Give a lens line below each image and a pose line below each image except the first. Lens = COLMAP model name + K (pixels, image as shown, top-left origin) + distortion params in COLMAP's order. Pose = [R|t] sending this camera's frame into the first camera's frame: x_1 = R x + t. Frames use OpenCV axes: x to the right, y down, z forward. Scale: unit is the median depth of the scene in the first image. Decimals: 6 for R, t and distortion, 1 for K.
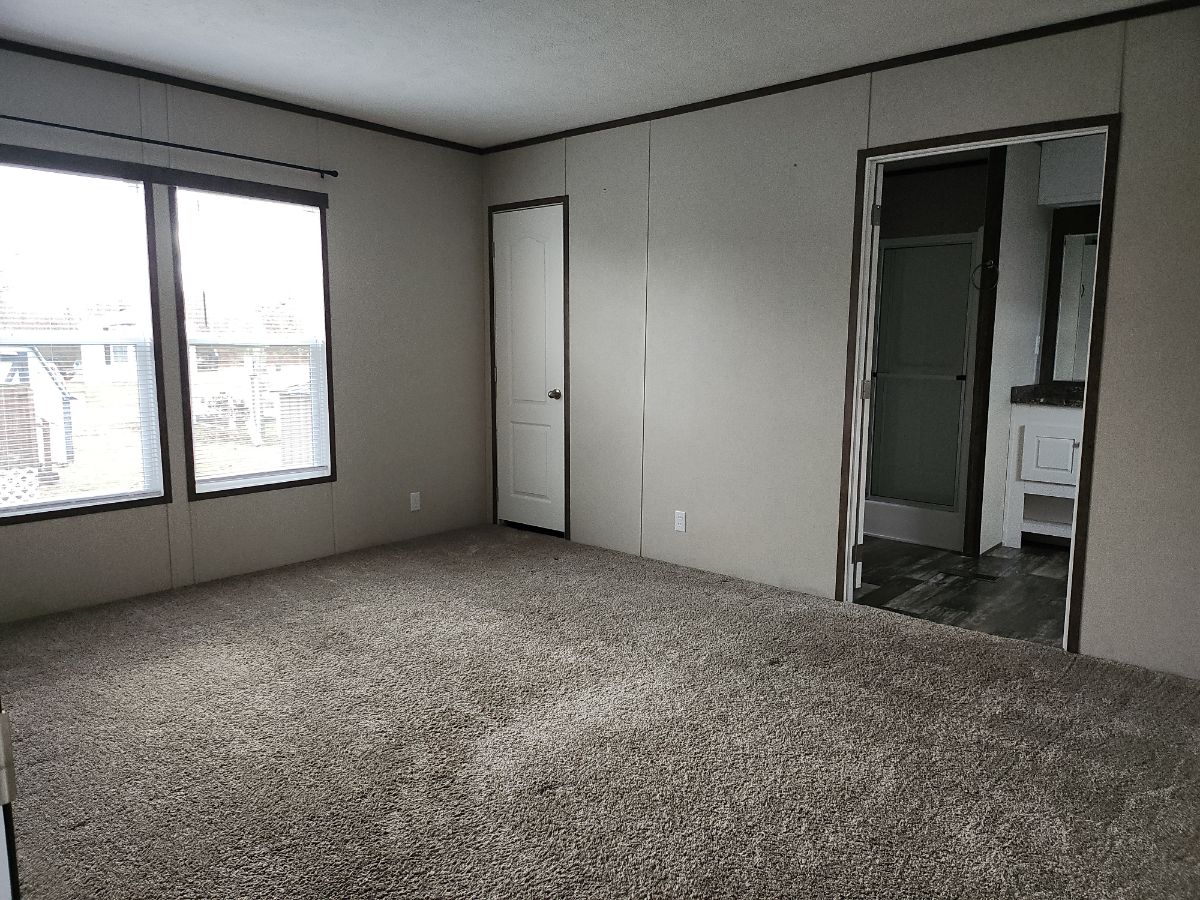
lens RADIAL K [[845.2, 0, 600.0], [0, 845.2, 450.0], [0, 0, 1]] dist [0.050288, -0.086271]
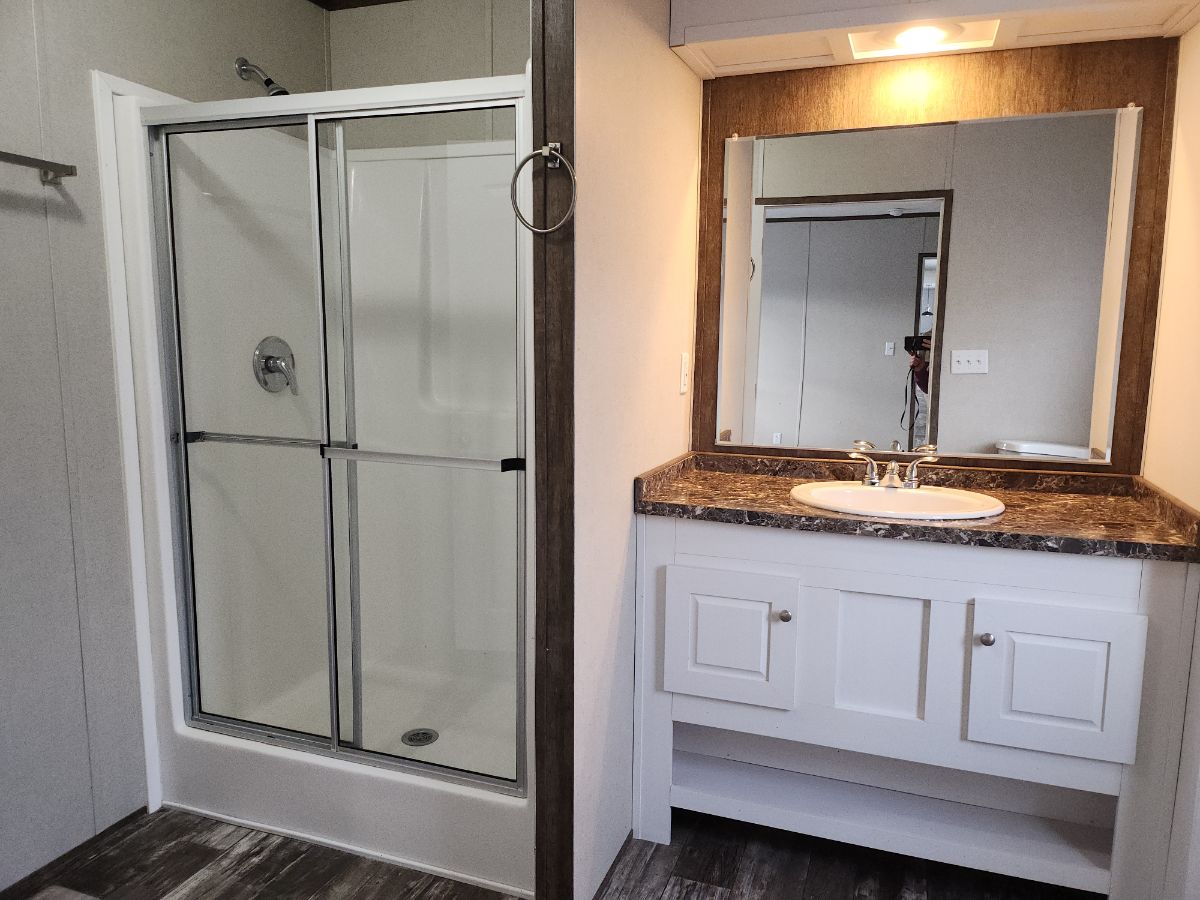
lens RADIAL K [[858.6, 0, 600.0], [0, 858.6, 450.0], [0, 0, 1]] dist [-0.036777, -0.002500]
pose [[0.928511, -0.043580, 0.368738, 0.312797], [0.044000, 0.999005, 0.007275, -0.091044], [-0.368688, 0.009470, 0.929505, 0.613129]]
